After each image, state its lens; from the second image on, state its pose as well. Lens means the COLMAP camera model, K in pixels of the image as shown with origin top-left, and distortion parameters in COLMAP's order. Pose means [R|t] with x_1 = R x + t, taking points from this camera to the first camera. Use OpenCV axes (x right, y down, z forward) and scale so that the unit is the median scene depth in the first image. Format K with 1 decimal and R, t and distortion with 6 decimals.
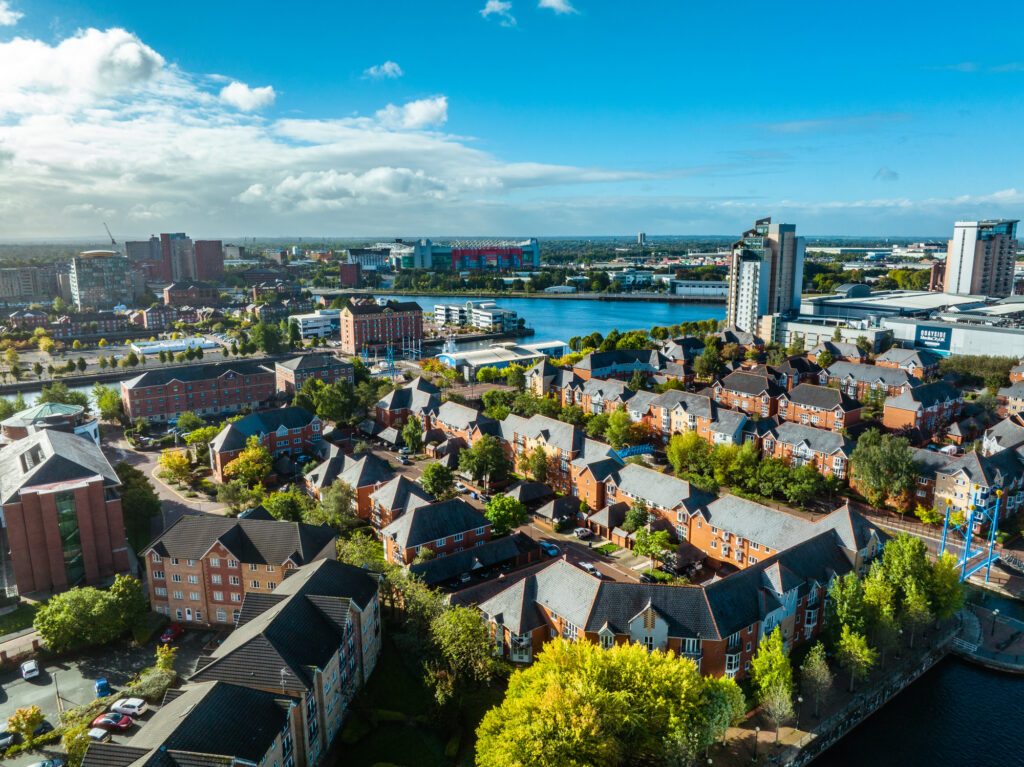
lens RADIAL K [[698.5, 0, 512.9], [0, 698.5, 385.1], [0, 0, 1]] dist [0.008455, -0.000172]
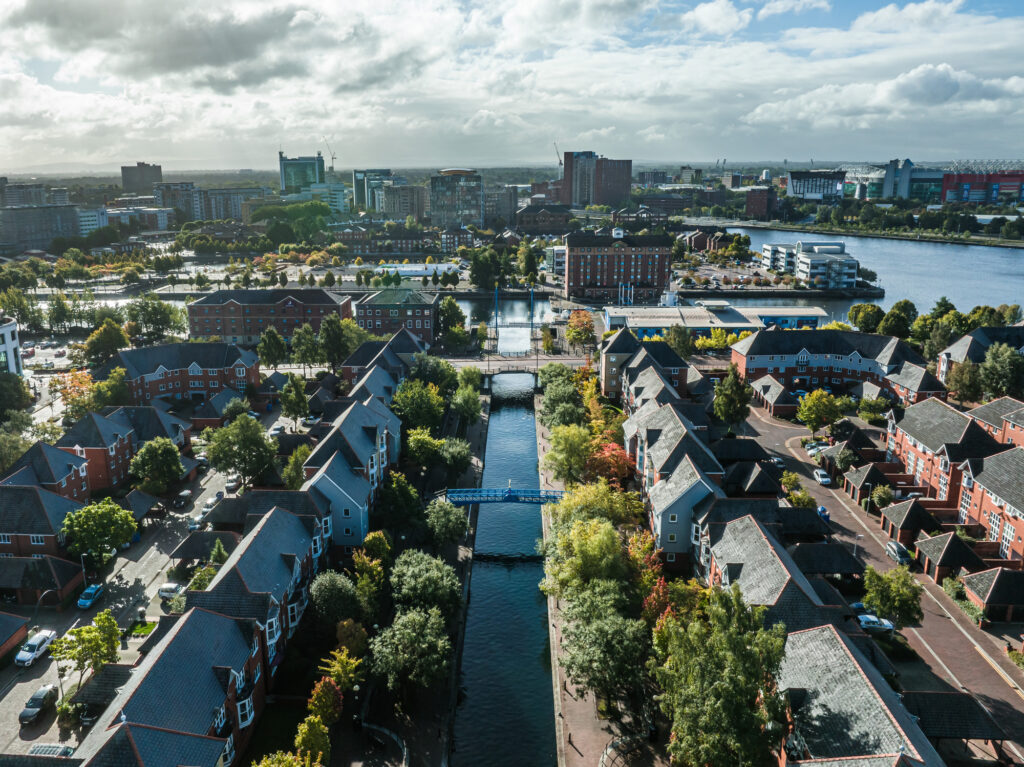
lens RADIAL K [[803.0, 0, 508.5], [0, 803.0, 382.4], [0, 0, 1]] dist [-0.016546, -0.003613]
pose [[0.777022, 0.160239, -0.608736, 0.232446], [-0.124033, 0.987073, 0.101507, -0.026871], [0.617132, -0.003370, 0.786852, 0.198868]]
